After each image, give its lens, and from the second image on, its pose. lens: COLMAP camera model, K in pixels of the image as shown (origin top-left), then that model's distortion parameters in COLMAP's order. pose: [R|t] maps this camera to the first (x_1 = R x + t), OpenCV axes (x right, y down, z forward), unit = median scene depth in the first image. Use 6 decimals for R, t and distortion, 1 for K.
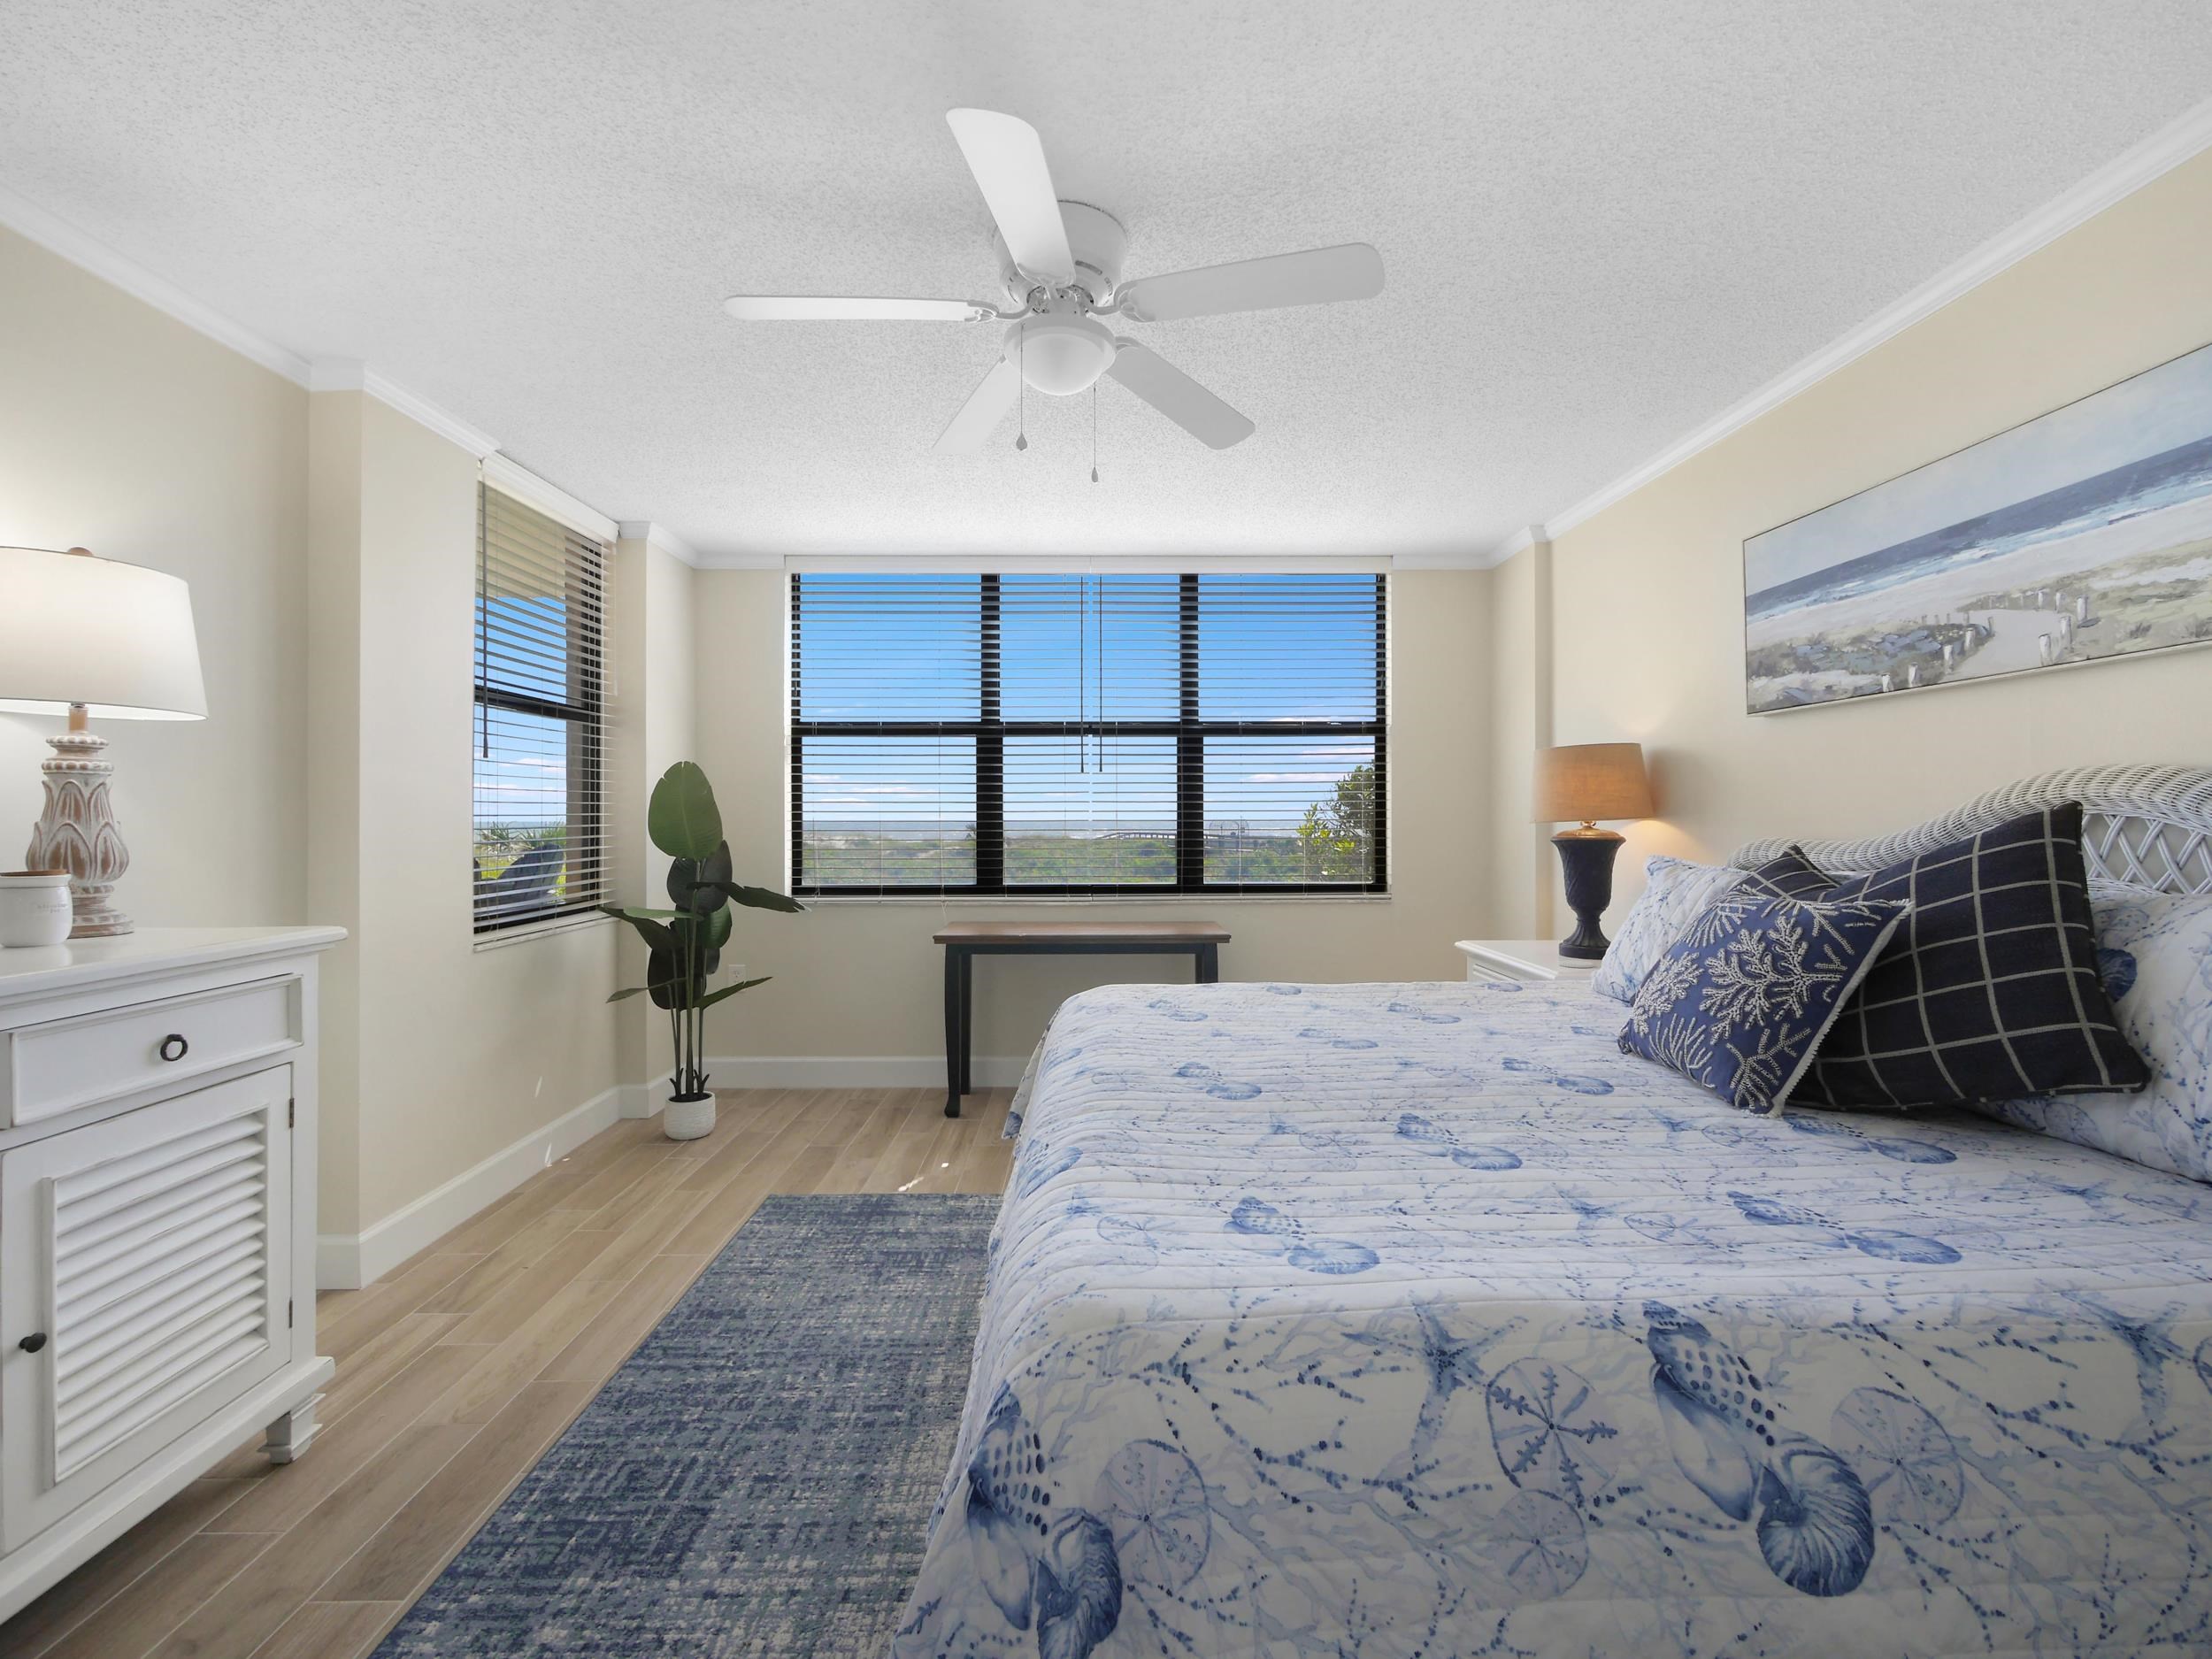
lens RADIAL K [[950.8, 0, 1094.4], [0, 950.8, 819.8], [0, 0, 1]] dist [-0.004468, 0.000153]
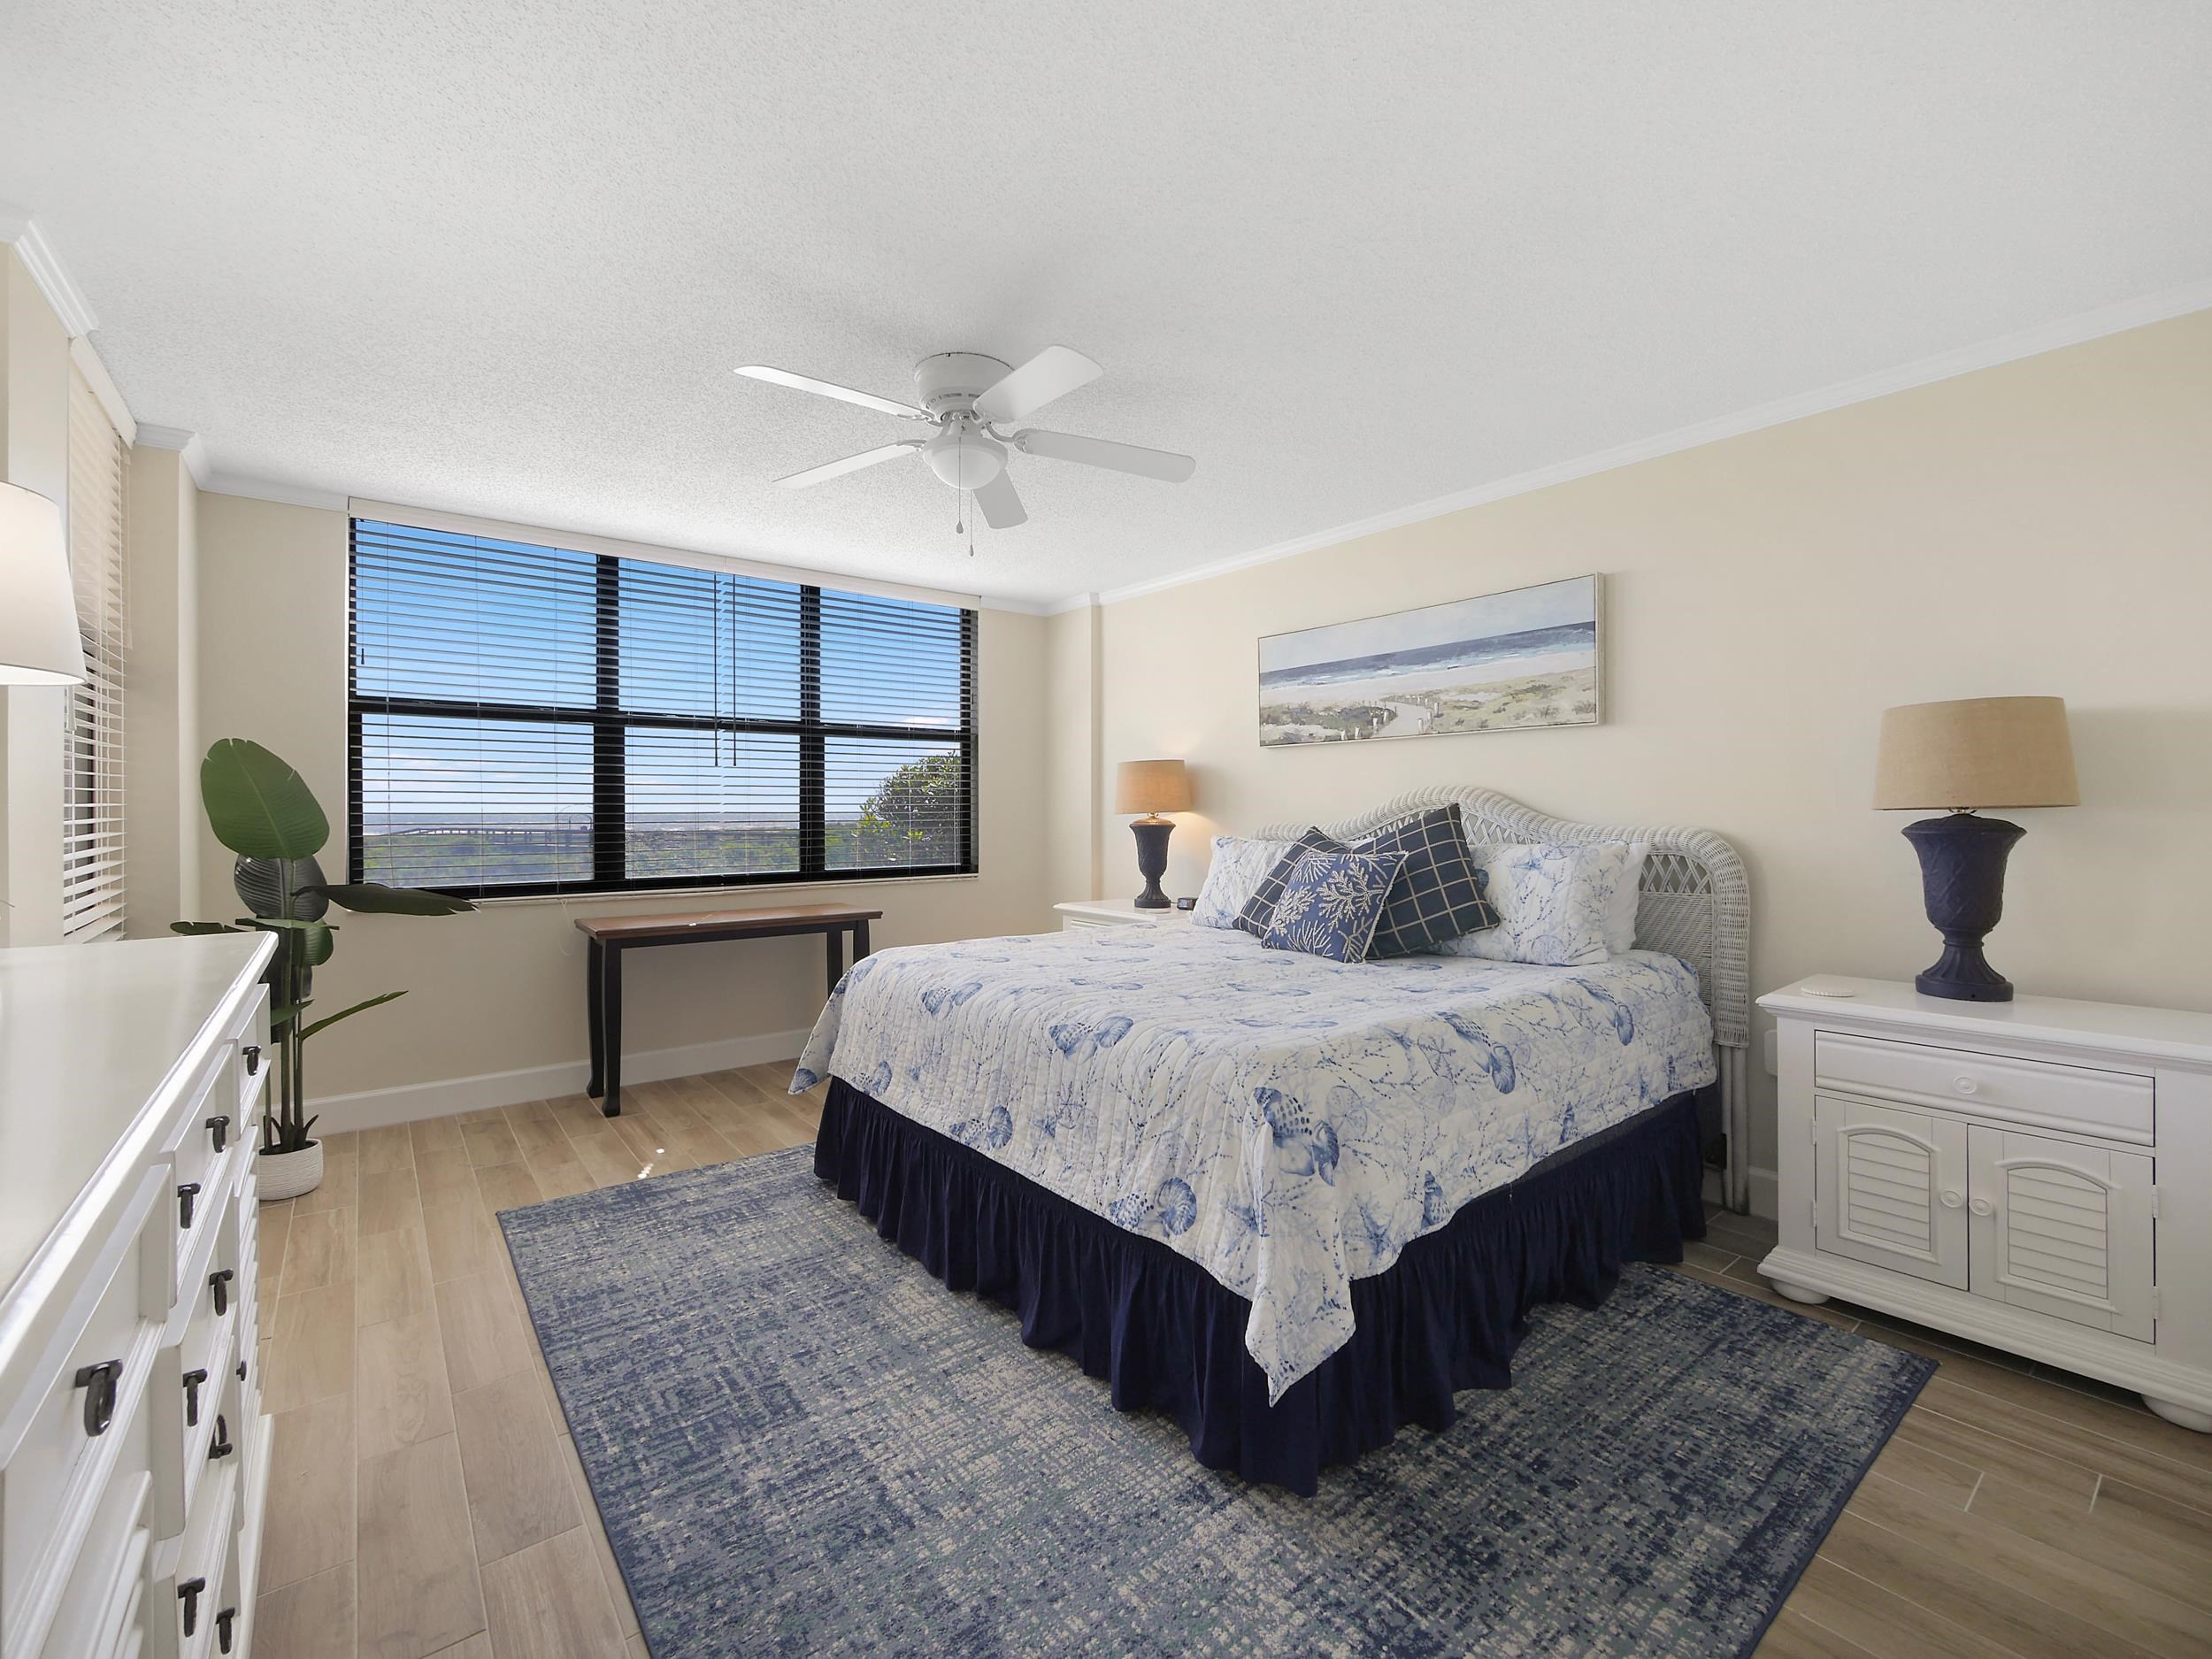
lens RADIAL K [[950.8, 0, 1122.2], [0, 950.8, 821.4], [0, 0, 1]] dist [-0.004468, 0.000153]
pose [[0.788753, -0.005850, 0.614682, -0.492288], [0.000281, 0.999958, 0.009156, 0.001410], [-0.614710, -0.007049, 0.788722, -0.131471]]
